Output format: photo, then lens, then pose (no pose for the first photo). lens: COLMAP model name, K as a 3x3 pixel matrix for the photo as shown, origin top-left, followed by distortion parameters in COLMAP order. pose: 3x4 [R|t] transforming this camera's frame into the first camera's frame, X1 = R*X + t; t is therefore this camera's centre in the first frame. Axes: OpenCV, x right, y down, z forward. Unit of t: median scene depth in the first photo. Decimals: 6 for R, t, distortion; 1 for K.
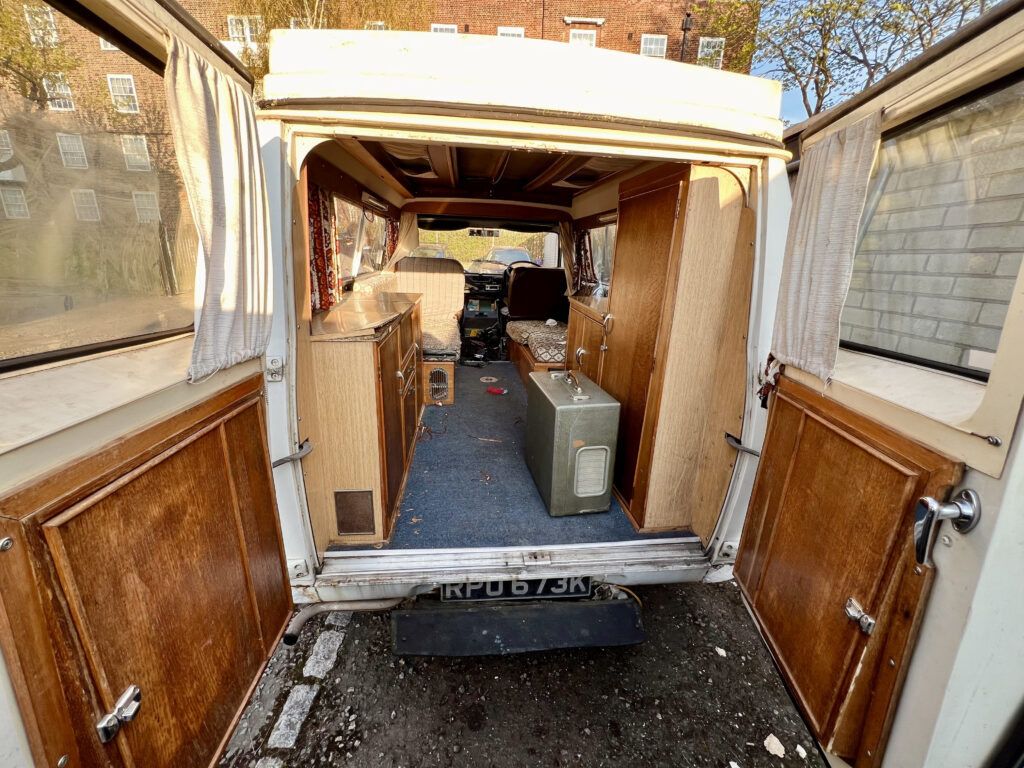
lens RADIAL K [[408.3, 0, 509.1], [0, 408.3, 381.3], [0, 0, 1]] dist [-0.001737, 0.000436]
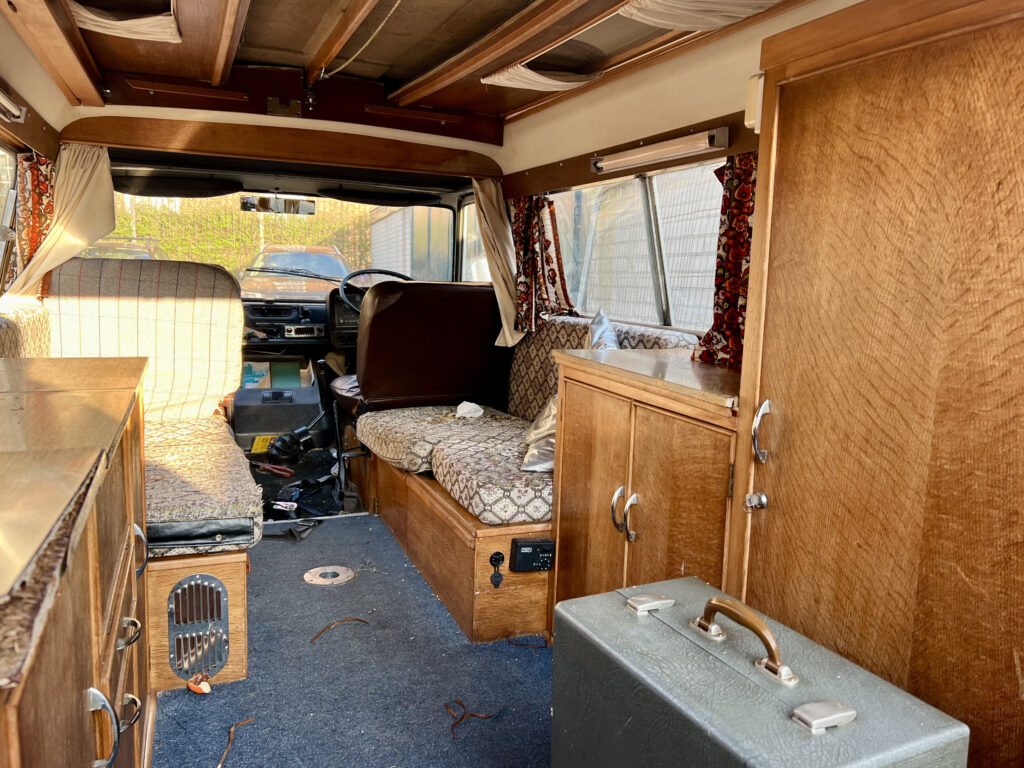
lens RADIAL K [[805.9, 0, 508.4], [0, 805.9, 373.0], [0, 0, 1]] dist [0.102554, -0.146134]
pose [[0.964382, -0.043322, 0.260942, -0.161467], [0.086077, 0.984201, -0.154720, -0.117737], [-0.250117, 0.171670, 0.952875, 0.465783]]
